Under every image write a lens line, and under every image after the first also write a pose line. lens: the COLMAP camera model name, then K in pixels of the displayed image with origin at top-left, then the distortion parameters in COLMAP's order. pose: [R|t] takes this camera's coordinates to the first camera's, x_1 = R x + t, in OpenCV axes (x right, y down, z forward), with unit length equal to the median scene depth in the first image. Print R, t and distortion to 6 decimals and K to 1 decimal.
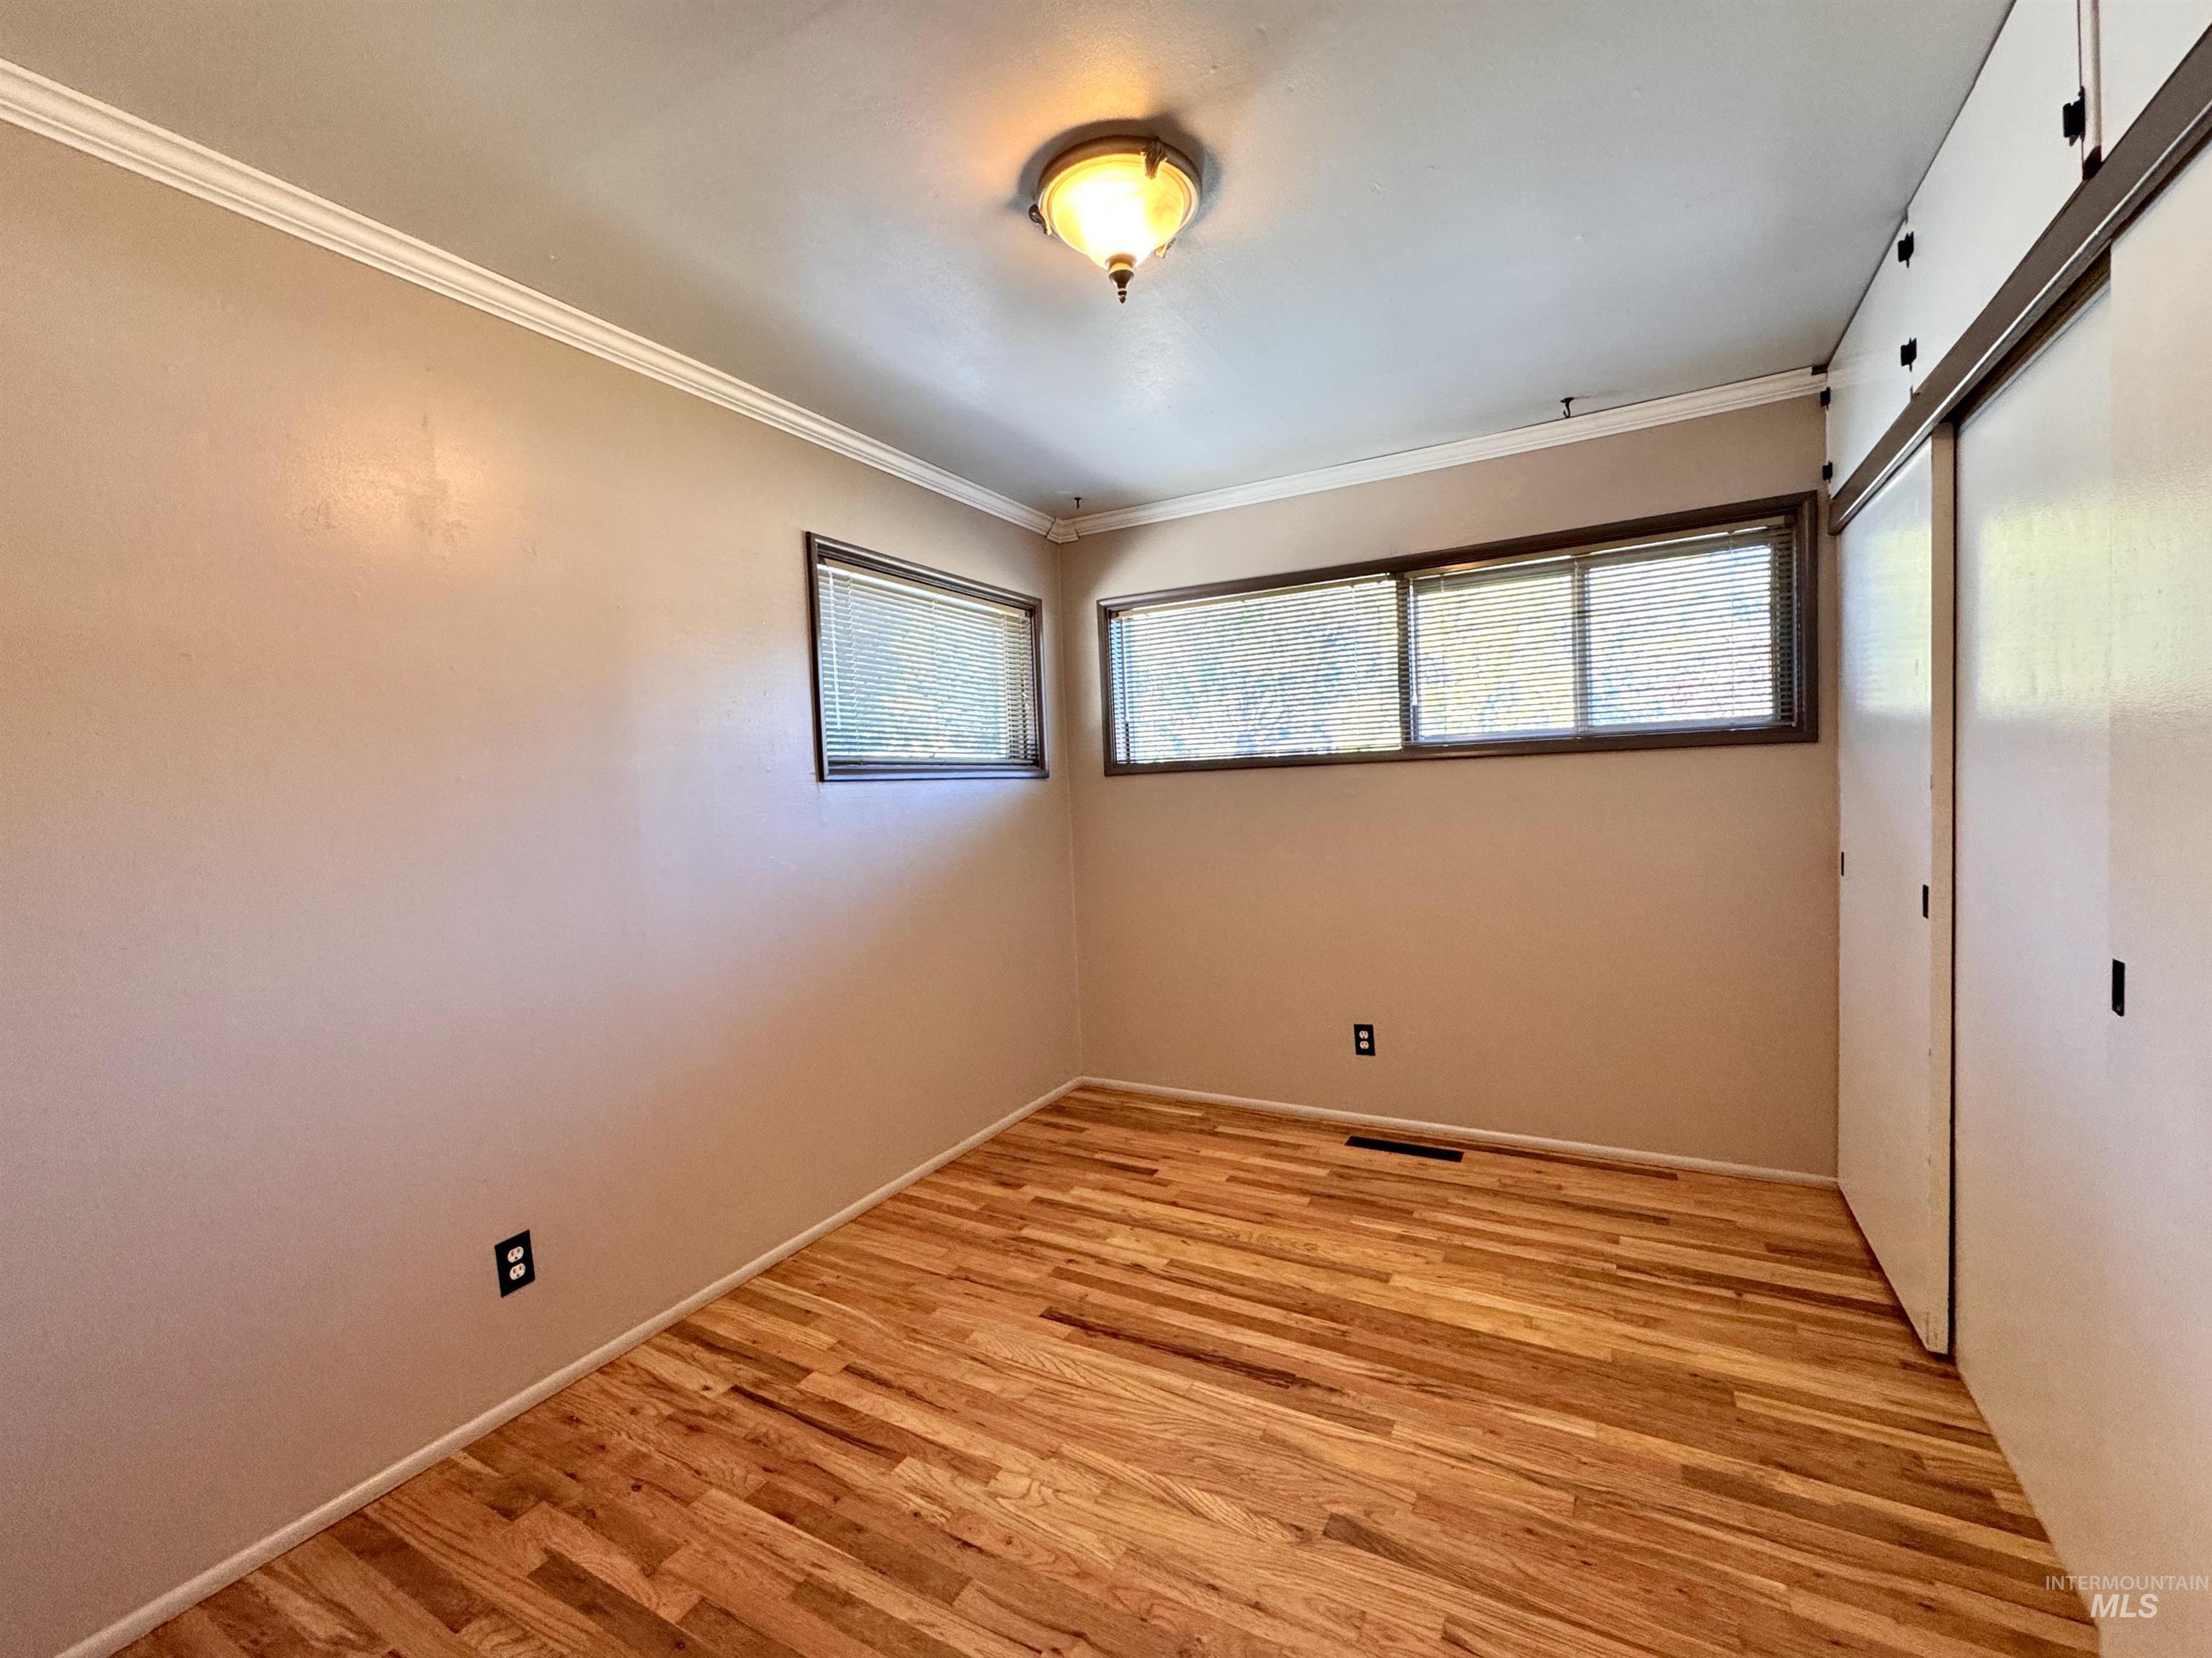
lens RADIAL K [[898.7, 0, 1106.0], [0, 898.7, 829.0], [0, 0, 1]] dist [-0.002423, 0.000092]
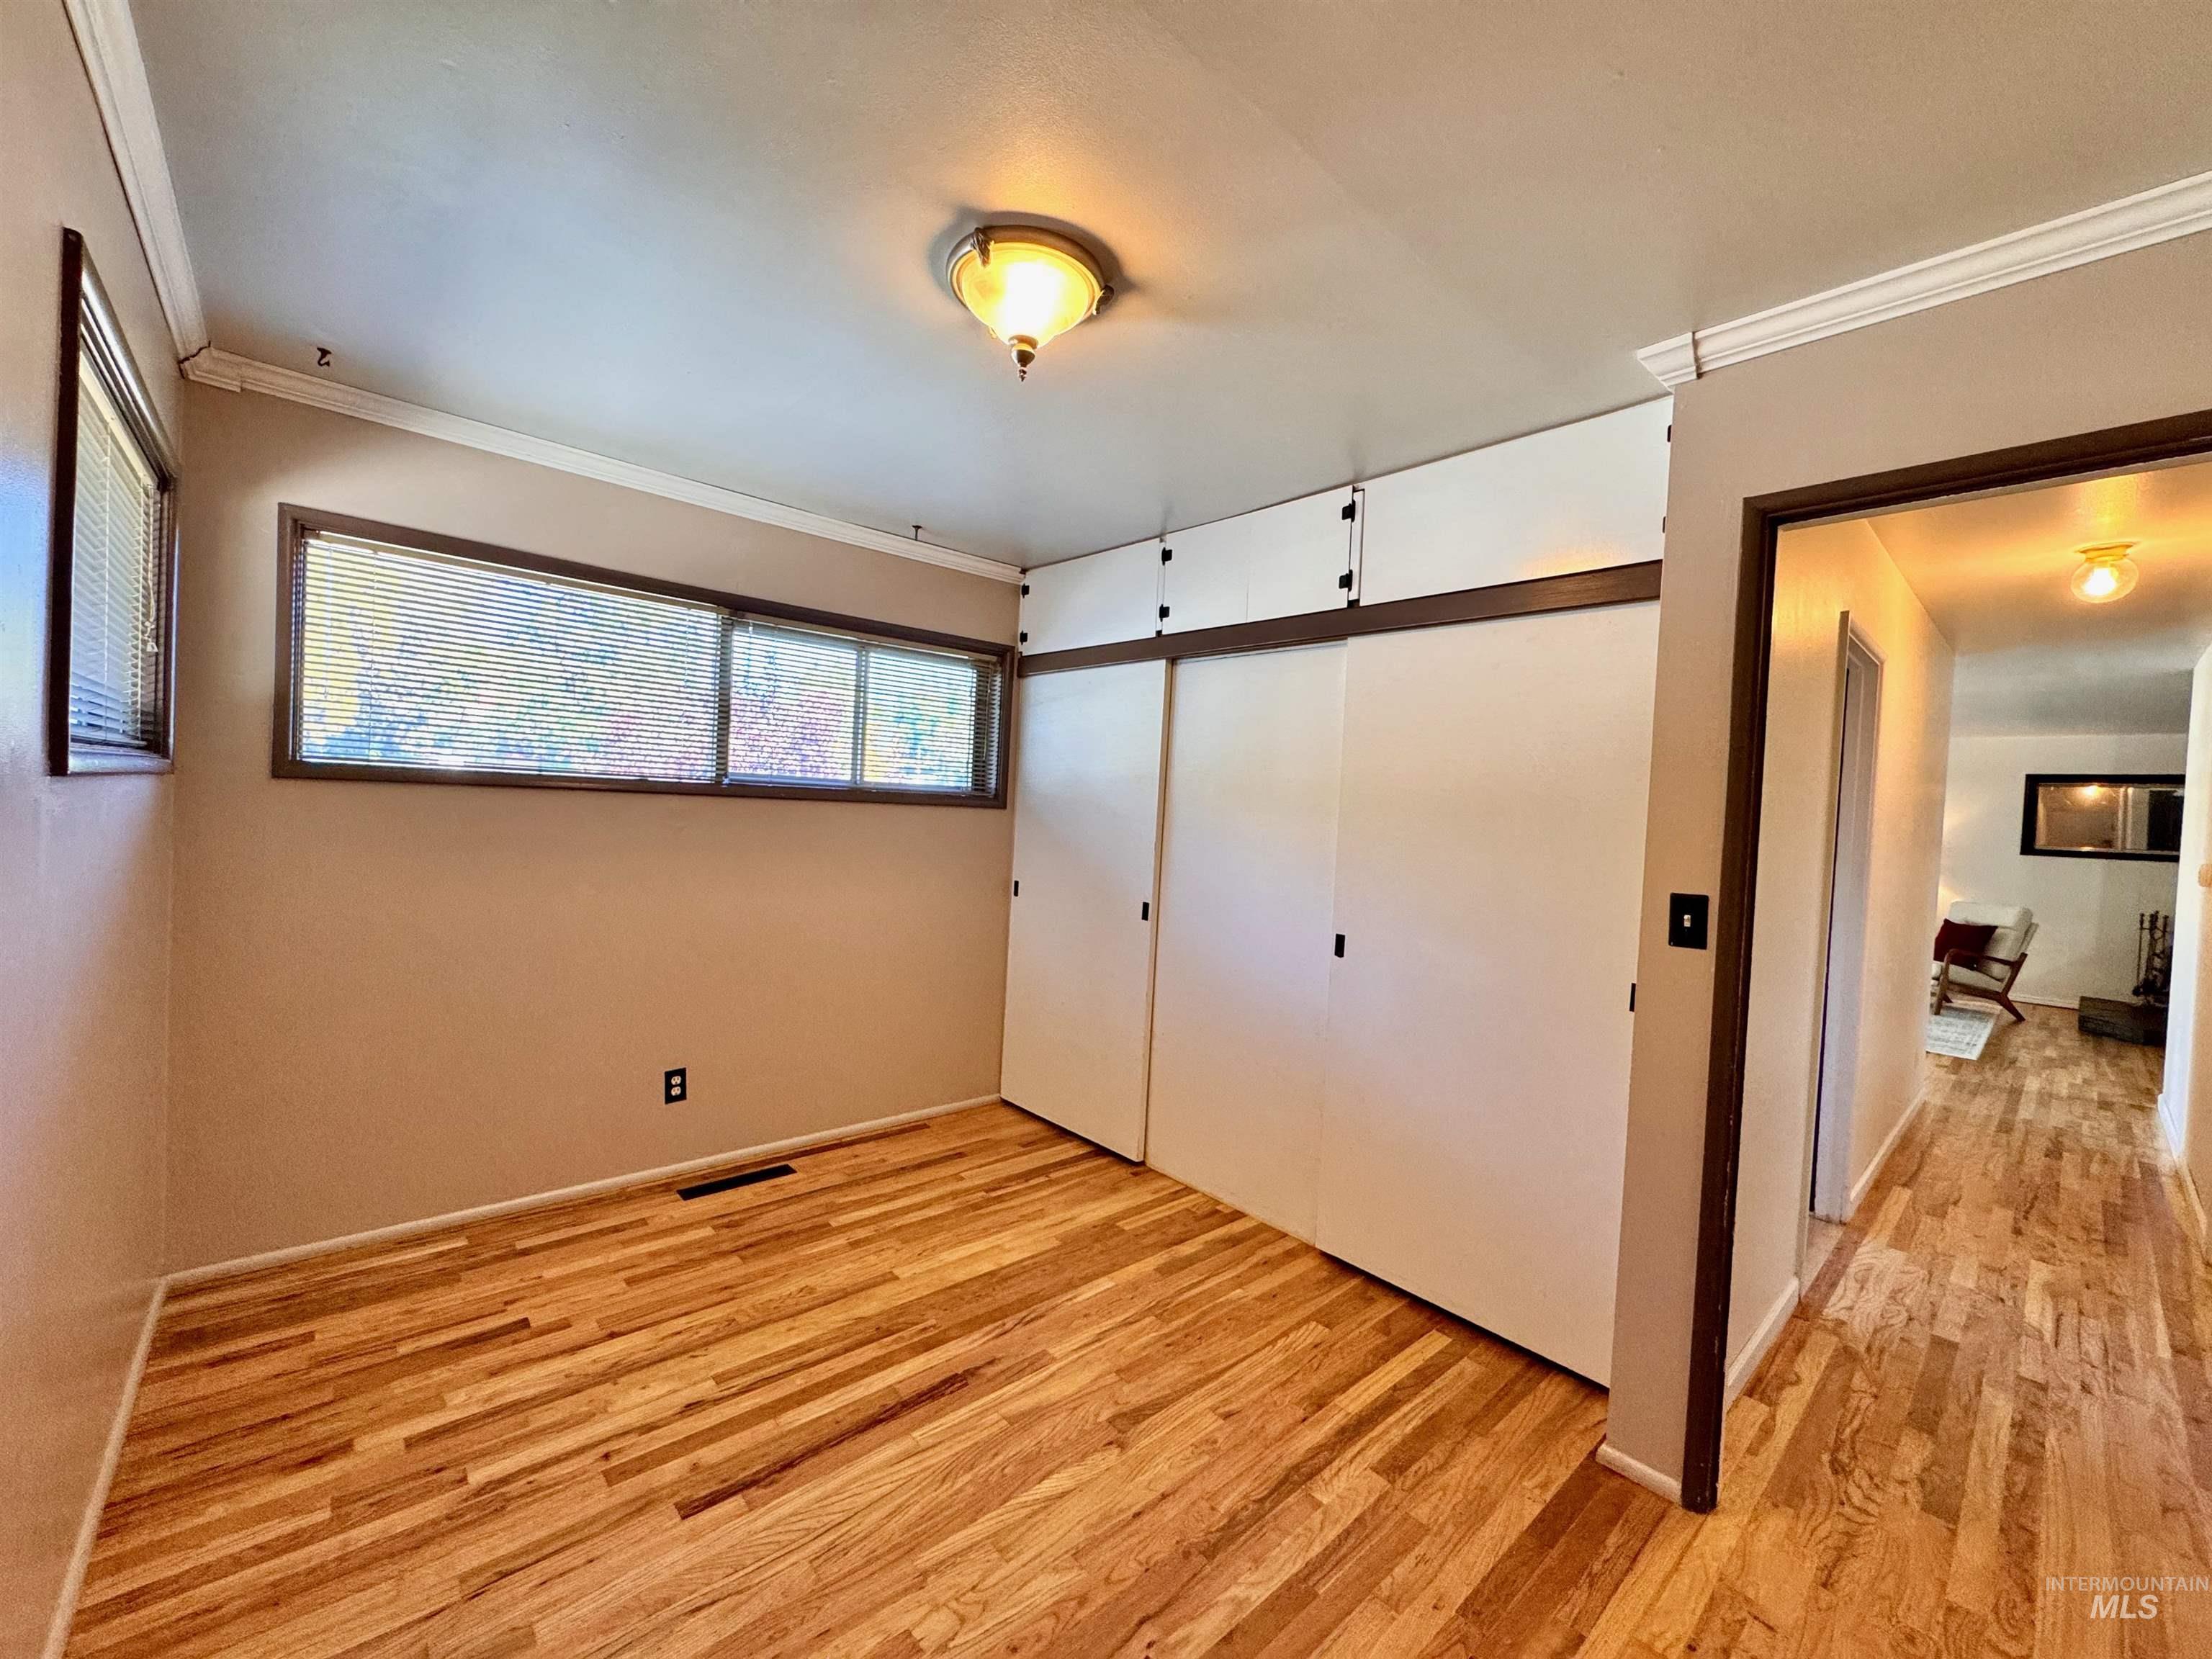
lens RADIAL K [[889.8, 0, 1061.2], [0, 889.8, 828.7], [0, 0, 1]] dist [-0.001820, 0.000123]
pose [[0.346380, 0.031559, 0.937563, -0.608001], [-0.019593, 0.999459, -0.026404, -0.025574], [-0.937890, -0.009224, 0.346811, 0.392158]]
